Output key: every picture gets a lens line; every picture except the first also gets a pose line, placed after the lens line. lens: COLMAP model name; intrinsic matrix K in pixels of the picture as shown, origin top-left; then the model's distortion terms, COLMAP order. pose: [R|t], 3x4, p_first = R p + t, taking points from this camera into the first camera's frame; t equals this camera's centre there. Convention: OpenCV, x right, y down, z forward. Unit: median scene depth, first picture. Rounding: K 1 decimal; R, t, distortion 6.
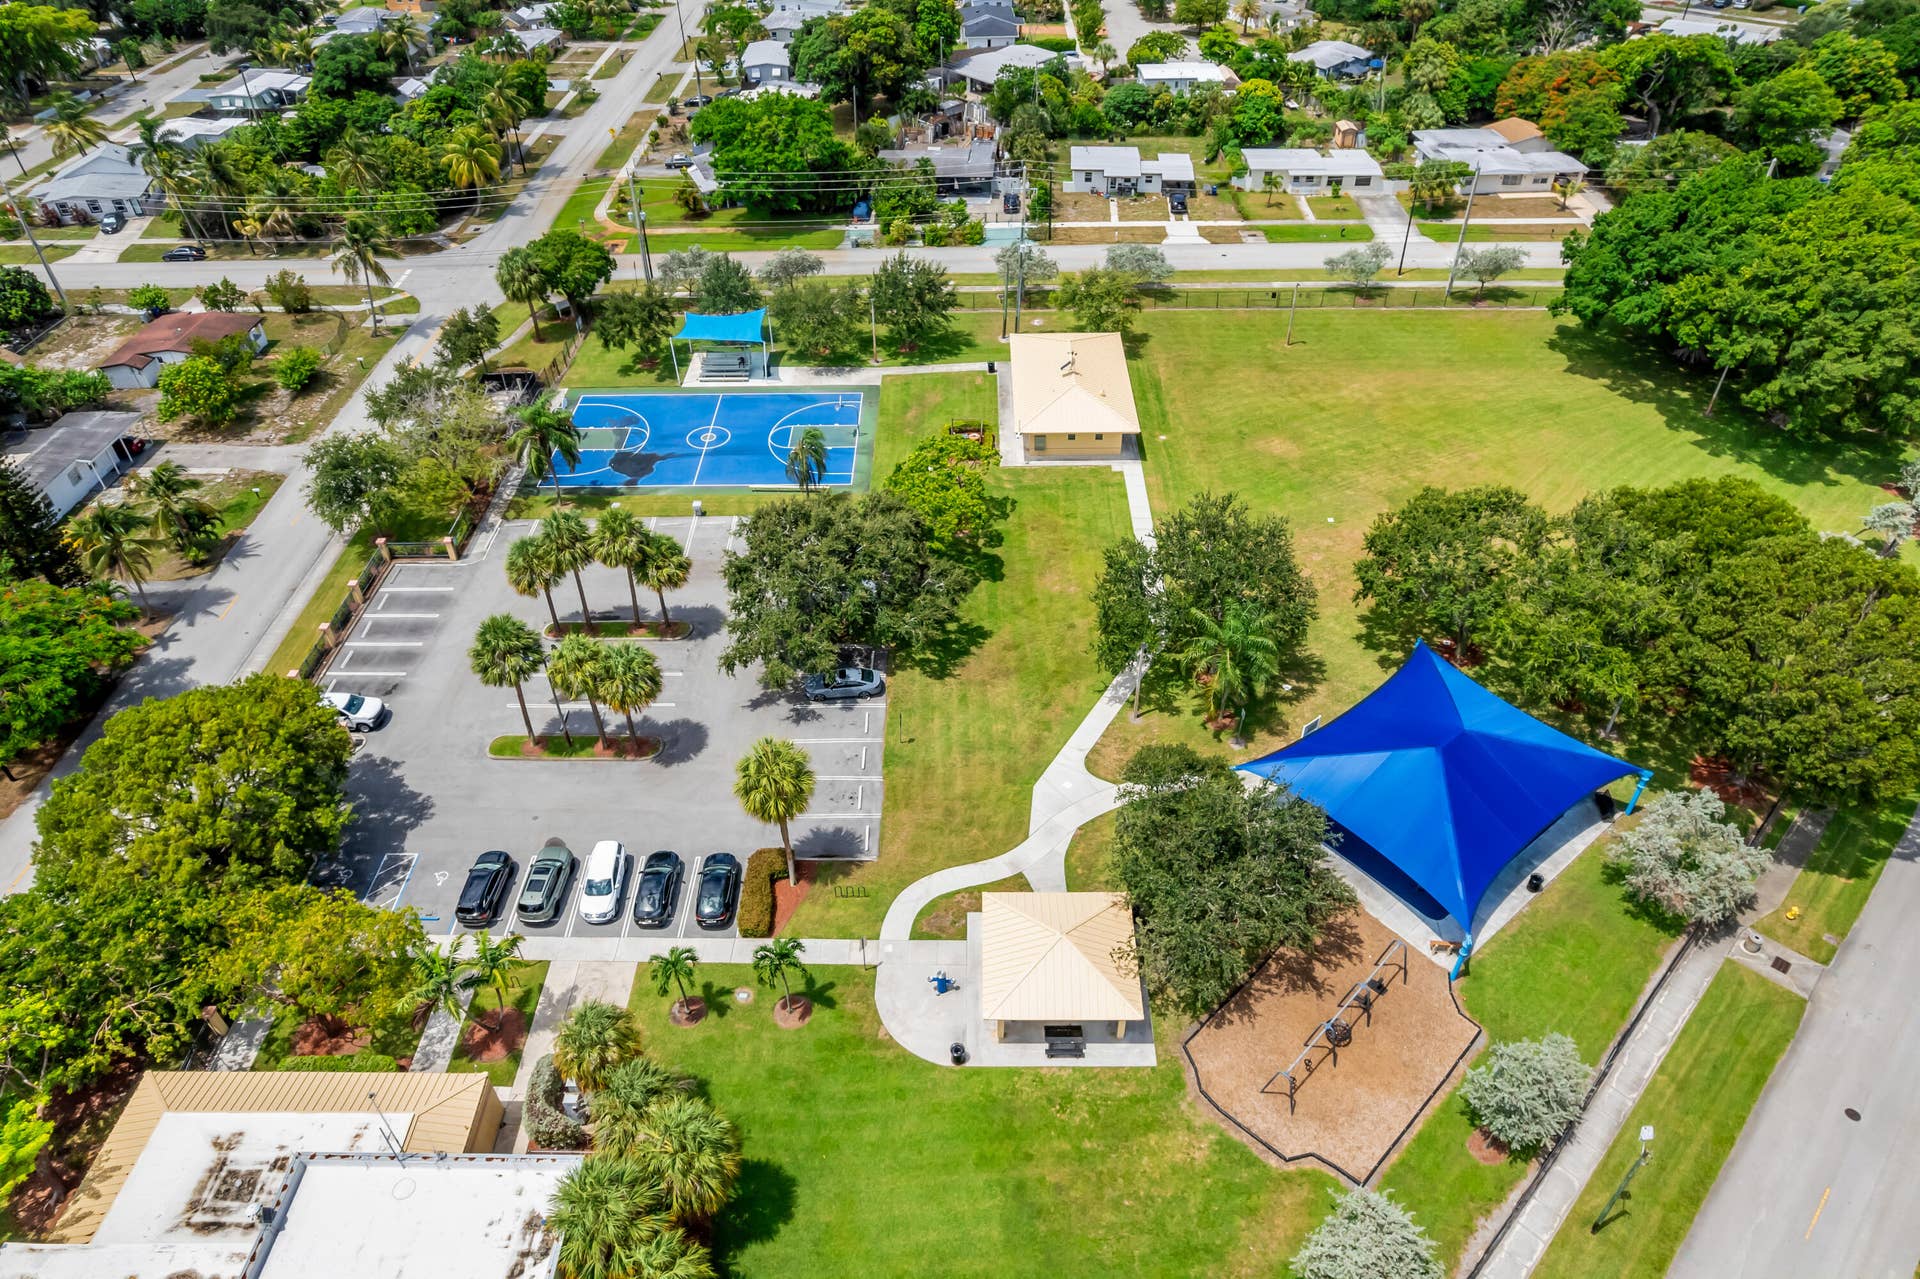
lens RADIAL K [[1222.1, 0, 966.1], [0, 1222.1, 640.5], [0, 0, 1]] dist [-0.068449, 0.062447]
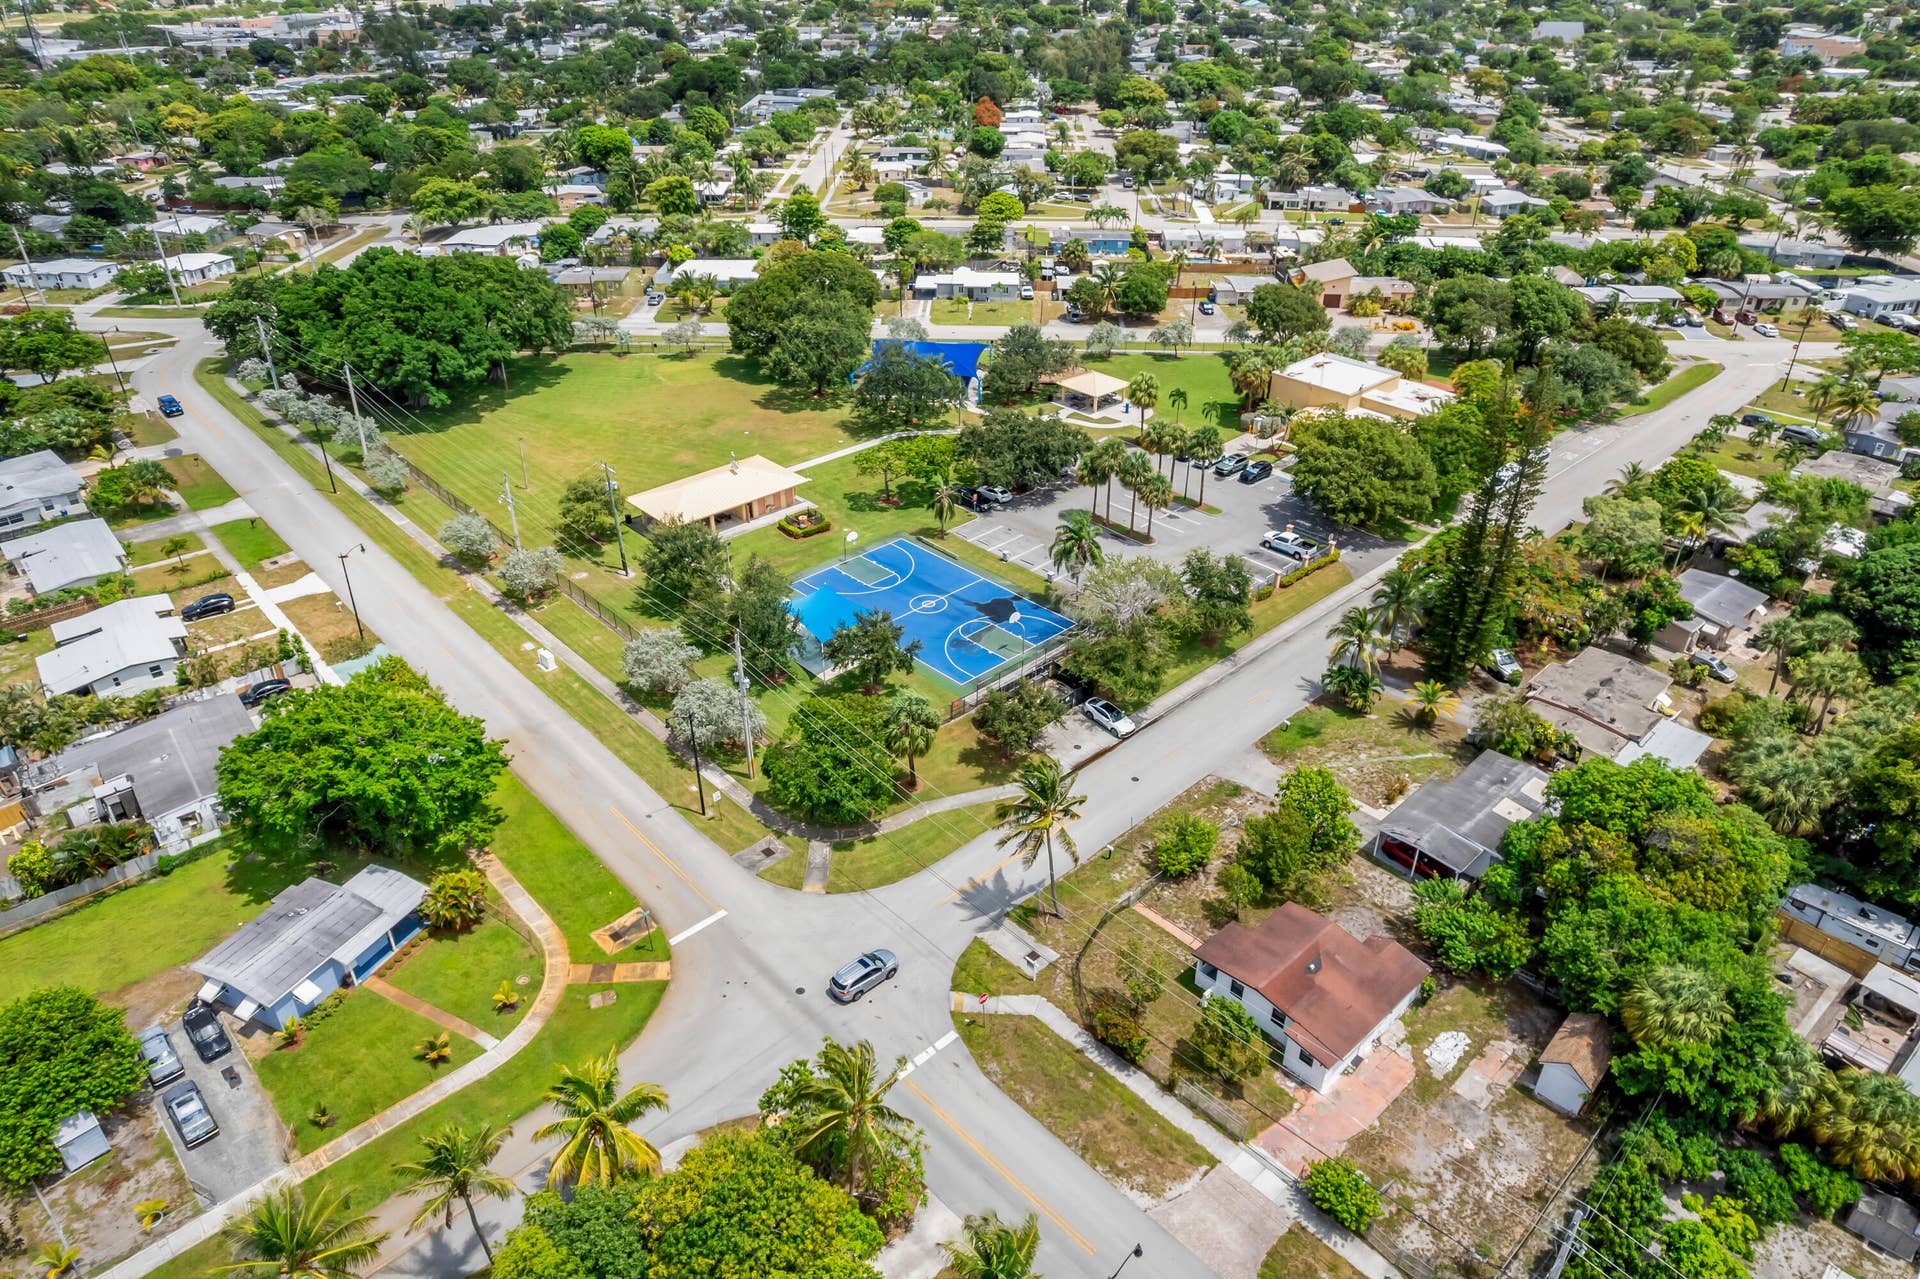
lens RADIAL K [[1222.1, 0, 966.1], [0, 1222.1, 640.5], [0, 0, 1]] dist [-0.068449, 0.062447]
pose [[-0.684570, -0.372716, 0.626455, -0.918925], [0.470688, 0.430206, 0.770309, -0.968527], [-0.556611, 0.822196, -0.119073, 1.081948]]
